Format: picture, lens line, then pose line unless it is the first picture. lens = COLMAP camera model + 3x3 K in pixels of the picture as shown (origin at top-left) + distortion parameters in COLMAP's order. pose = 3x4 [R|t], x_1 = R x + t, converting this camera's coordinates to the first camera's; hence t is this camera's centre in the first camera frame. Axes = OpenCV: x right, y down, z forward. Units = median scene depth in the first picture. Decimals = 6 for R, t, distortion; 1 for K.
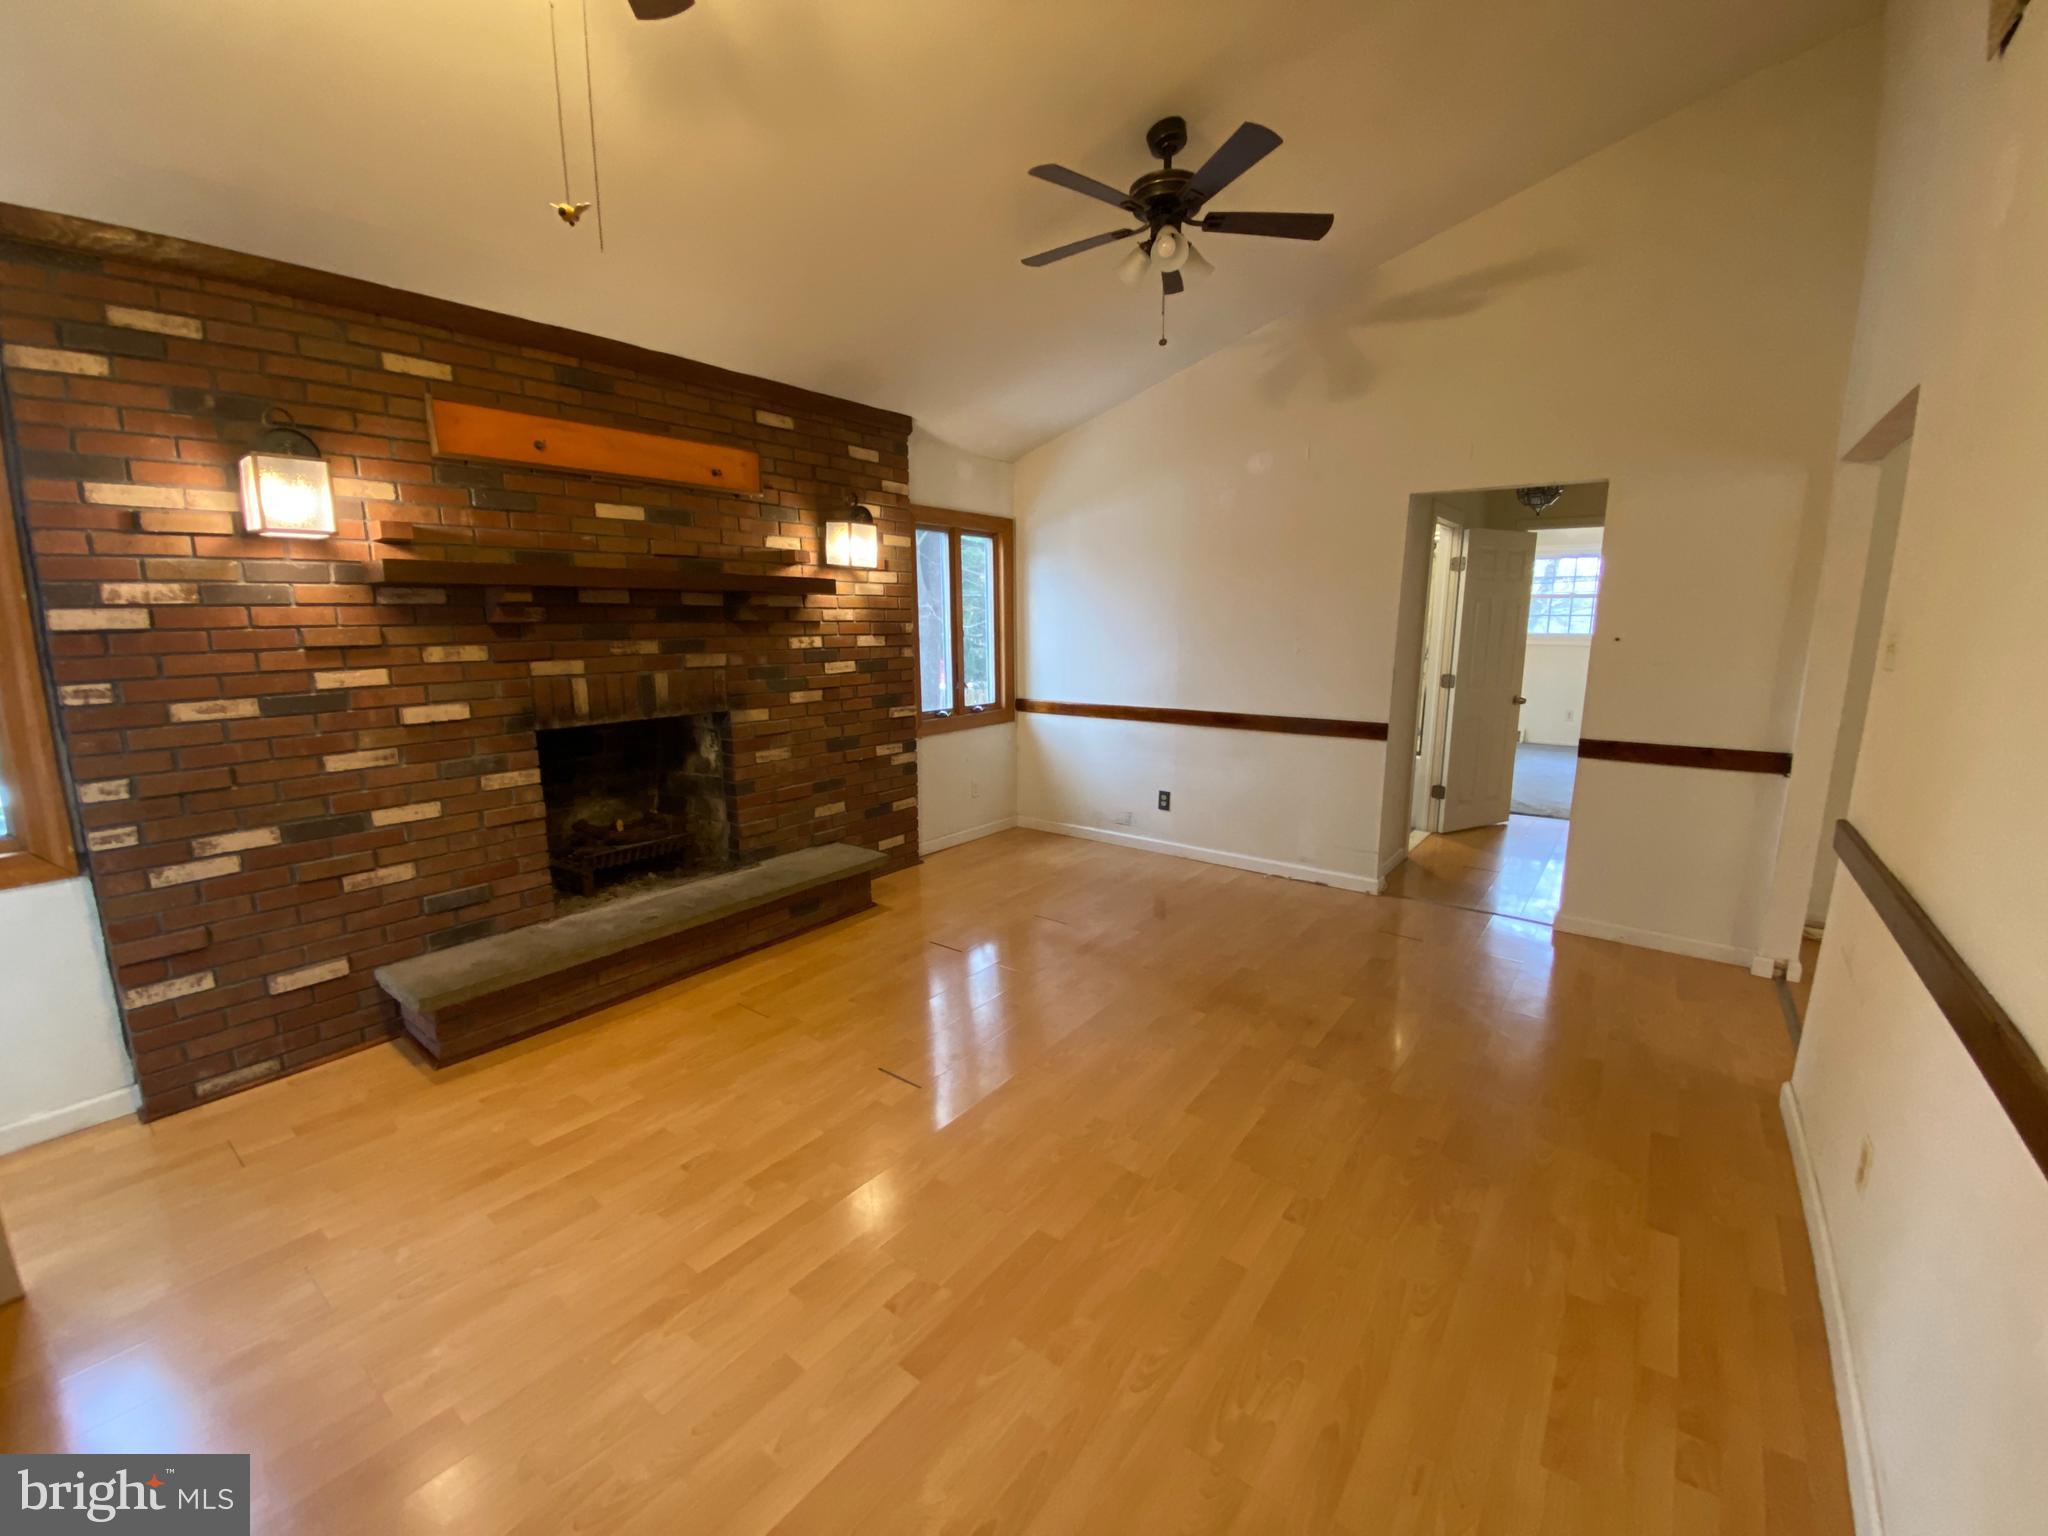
lens RADIAL K [[827.1, 0, 1017.8], [0, 827.1, 771.2], [0, 0, 1]] dist [0.064554, -0.046450]
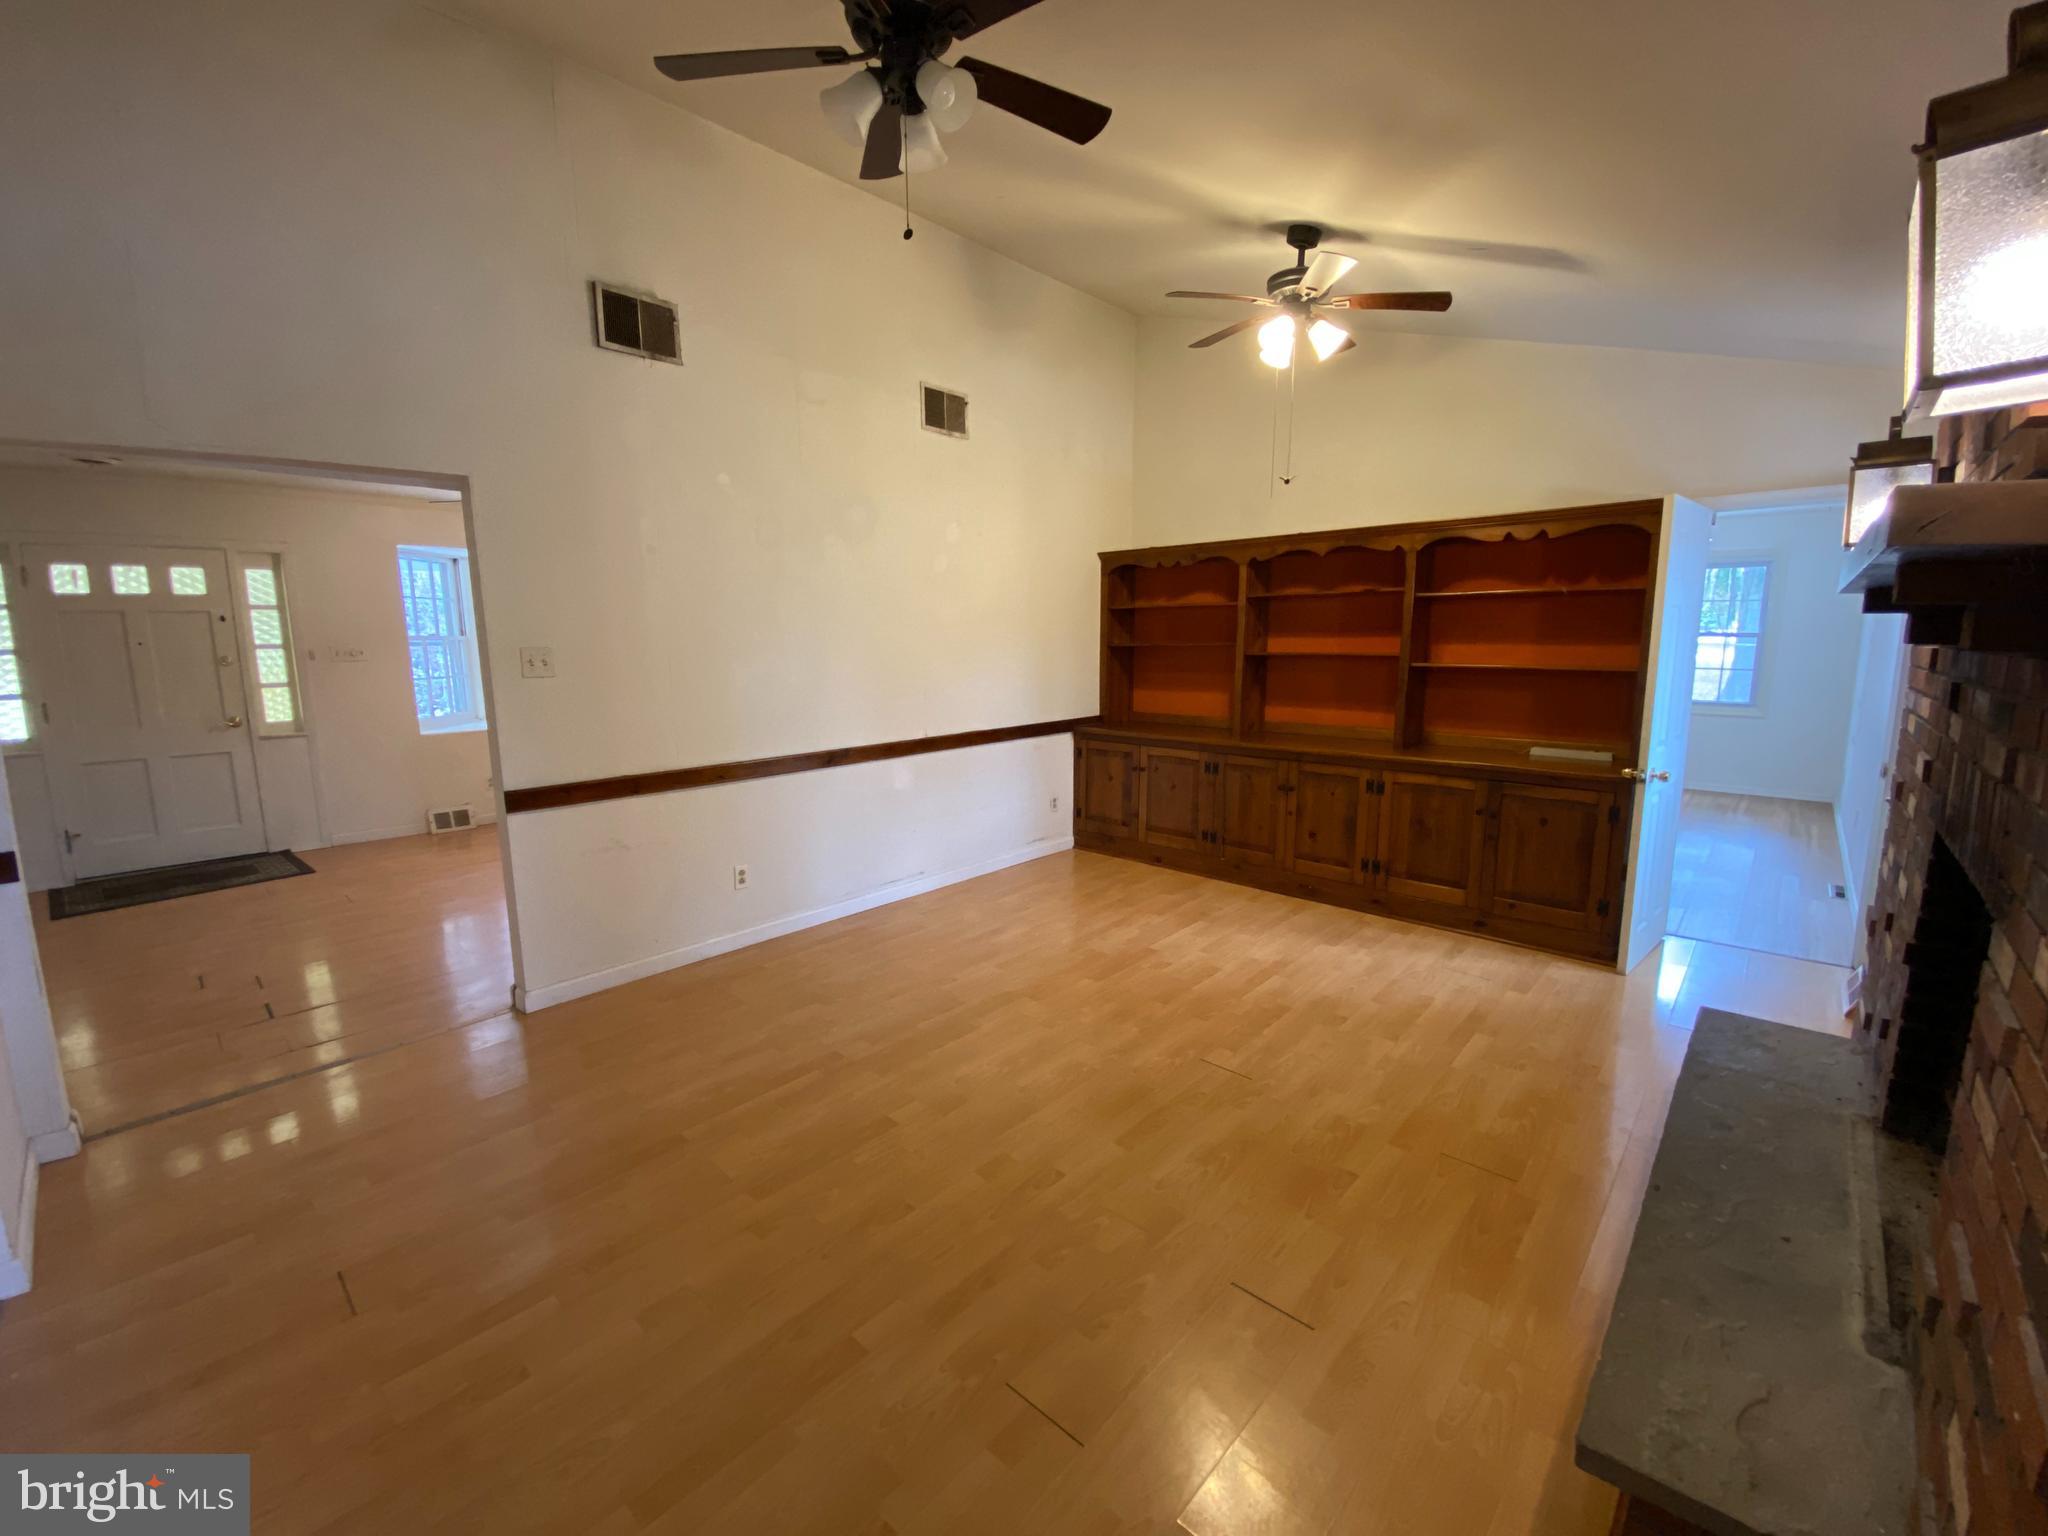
lens RADIAL K [[827.1, 0, 1017.8], [0, 827.1, 771.2], [0, 0, 1]] dist [0.064554, -0.046450]
pose [[-0.995473, -0.007721, 0.094732, 0.016031], [0.025422, 0.938756, 0.343645, -0.273788], [-0.091584, 0.344497, -0.934309, 1.430159]]
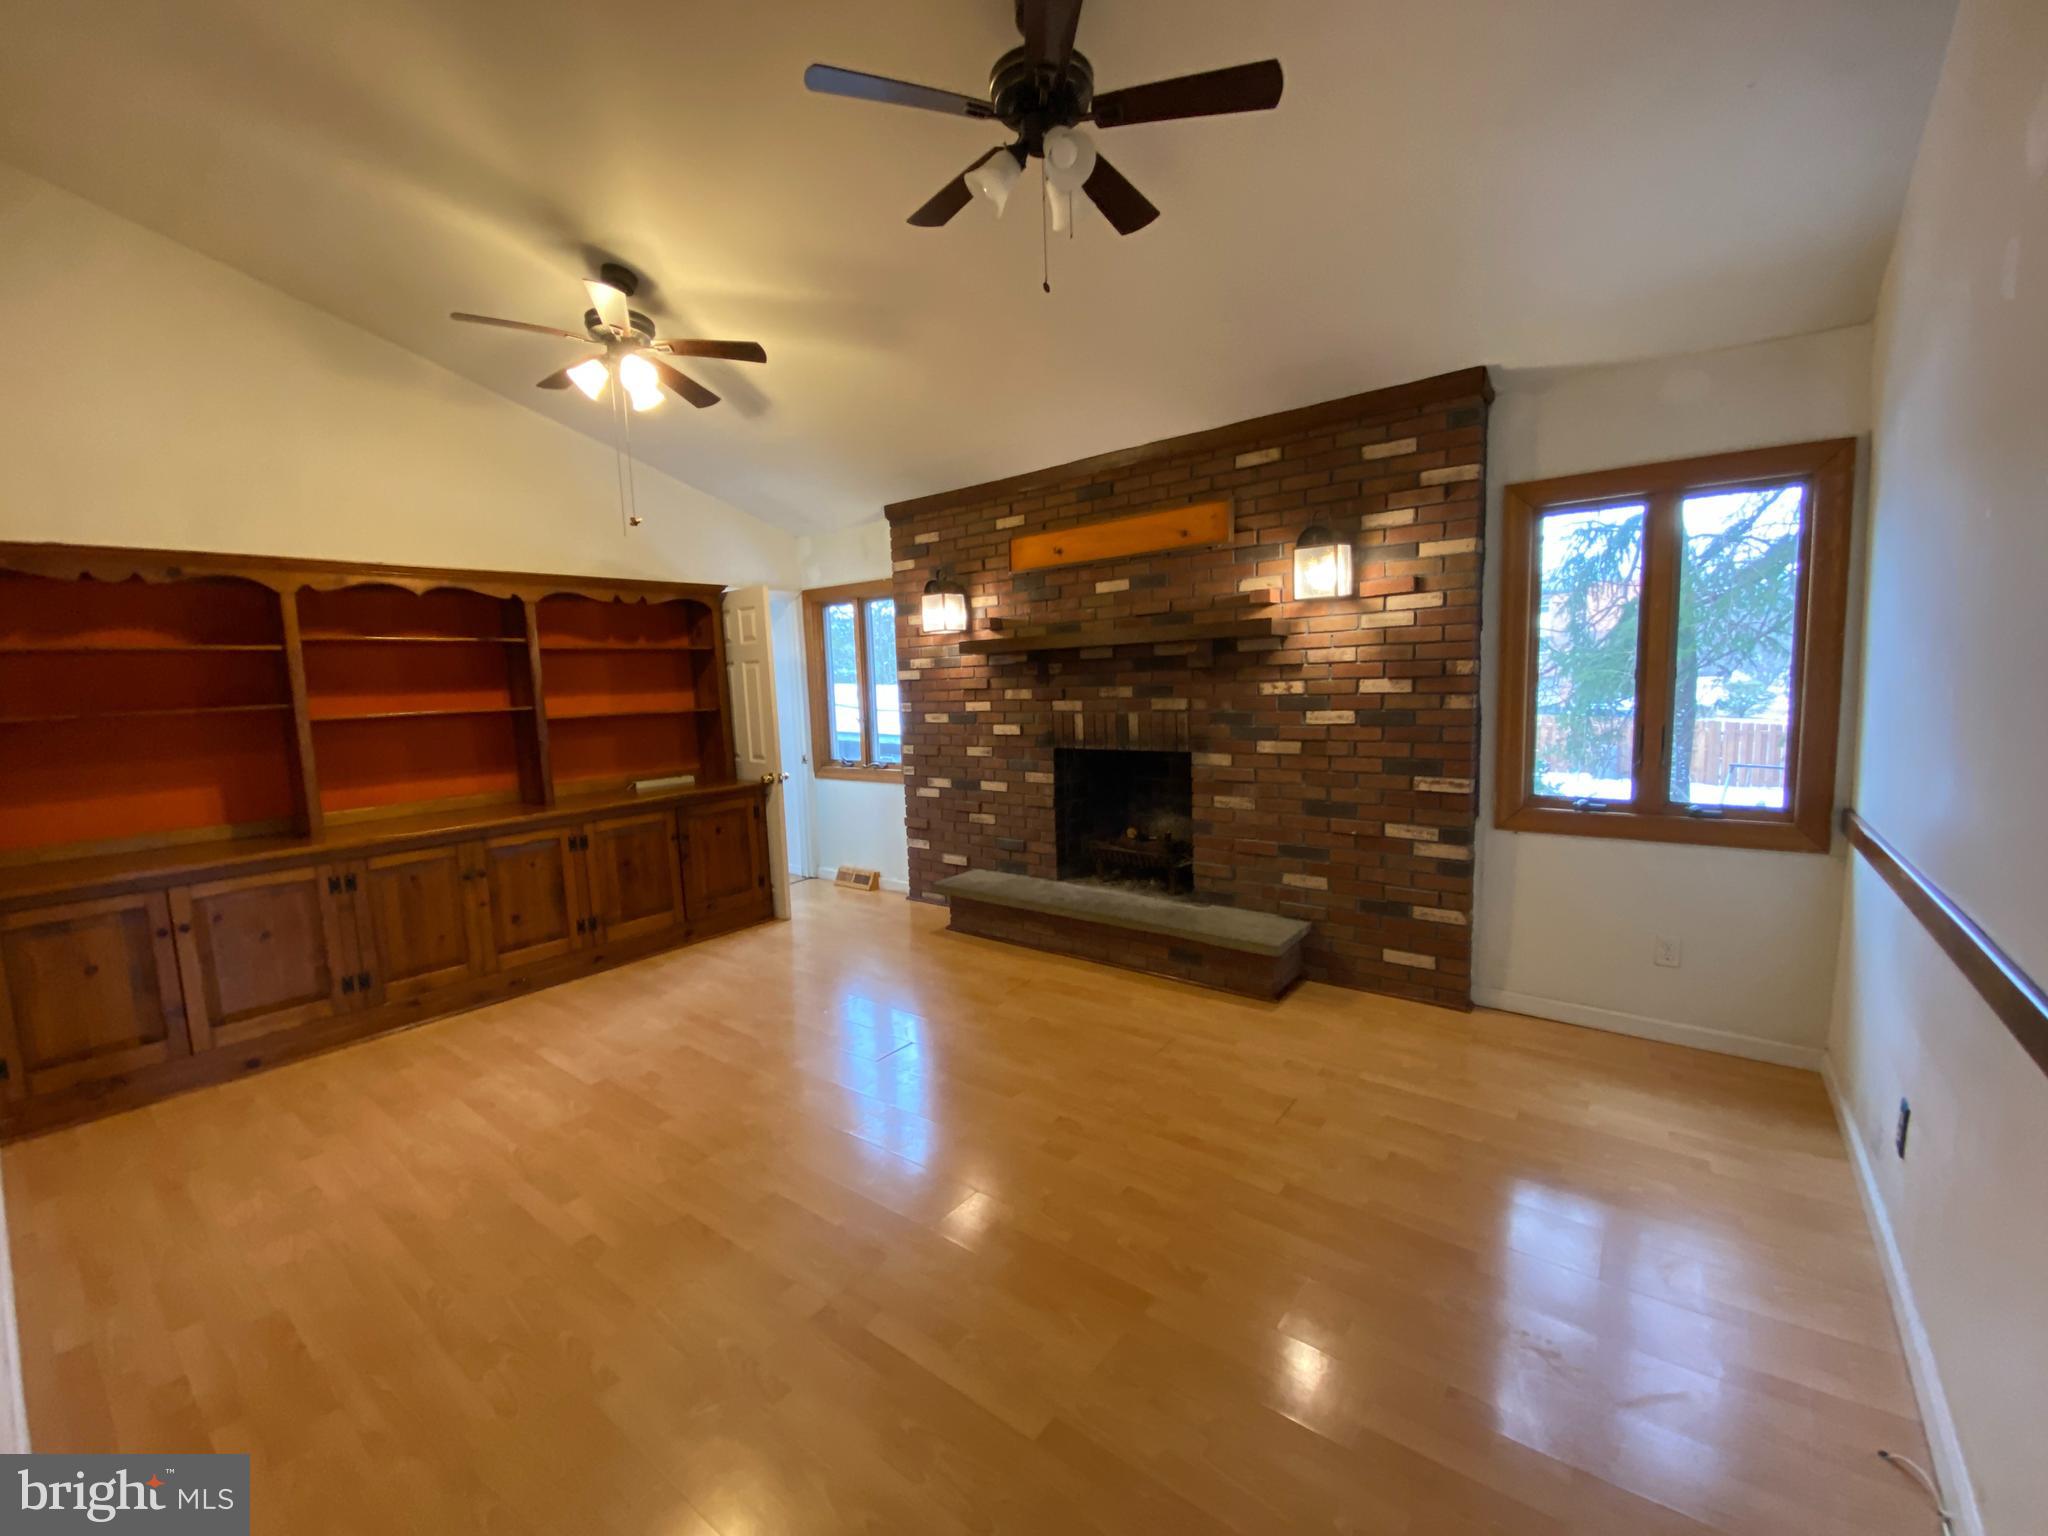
lens RADIAL K [[827.1, 0, 1017.8], [0, 827.1, 771.2], [0, 0, 1]] dist [0.064554, -0.046450]
pose [[-0.014007, 0.117647, -0.992957, 0.760092], [-0.150638, 0.981472, 0.118411, -0.150146], [0.988490, 0.151235, 0.003975, 0.838728]]
